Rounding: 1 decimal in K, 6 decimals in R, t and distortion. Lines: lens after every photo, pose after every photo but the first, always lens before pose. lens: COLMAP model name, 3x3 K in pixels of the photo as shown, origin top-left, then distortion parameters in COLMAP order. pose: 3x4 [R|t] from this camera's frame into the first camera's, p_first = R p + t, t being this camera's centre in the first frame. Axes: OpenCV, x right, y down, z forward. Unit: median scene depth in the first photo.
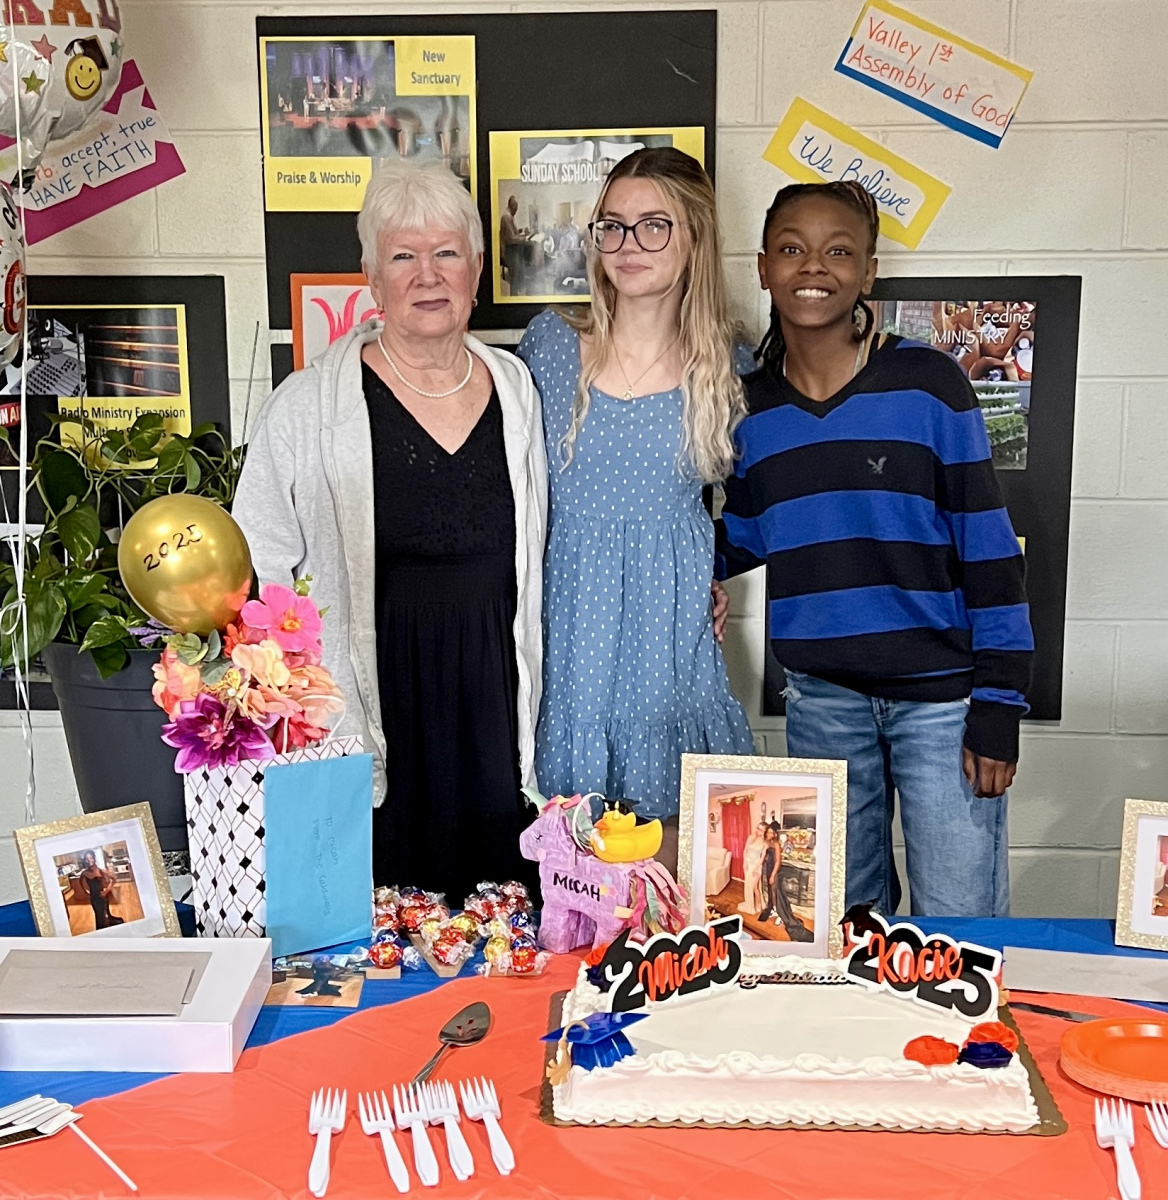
lens RADIAL K [[2145.2, 0, 547.2], [0, 2145.2, 615.1], [0, 0, 1]] dist [0.235675, -0.796567]
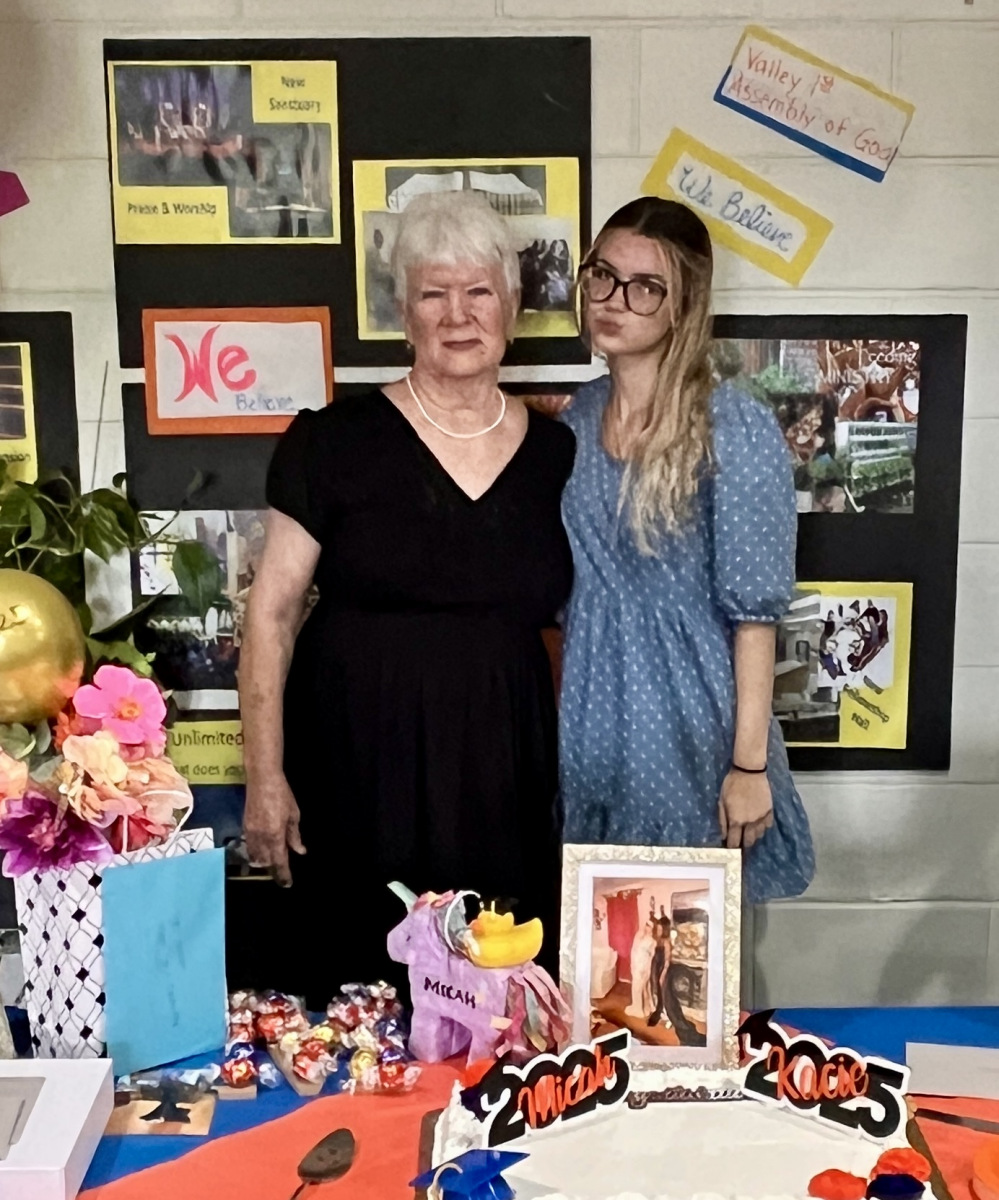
lens RADIAL K [[2113.3, 0, 562.6], [0, 2113.3, 646.3], [0, 0, 1]] dist [0.023279, -0.100540]
pose [[0.997907, -0.009639, 0.063936, 0.005546], [0.008899, 0.999890, 0.011837, -0.031211], [-0.064043, -0.011243, 0.997884, 0.102342]]
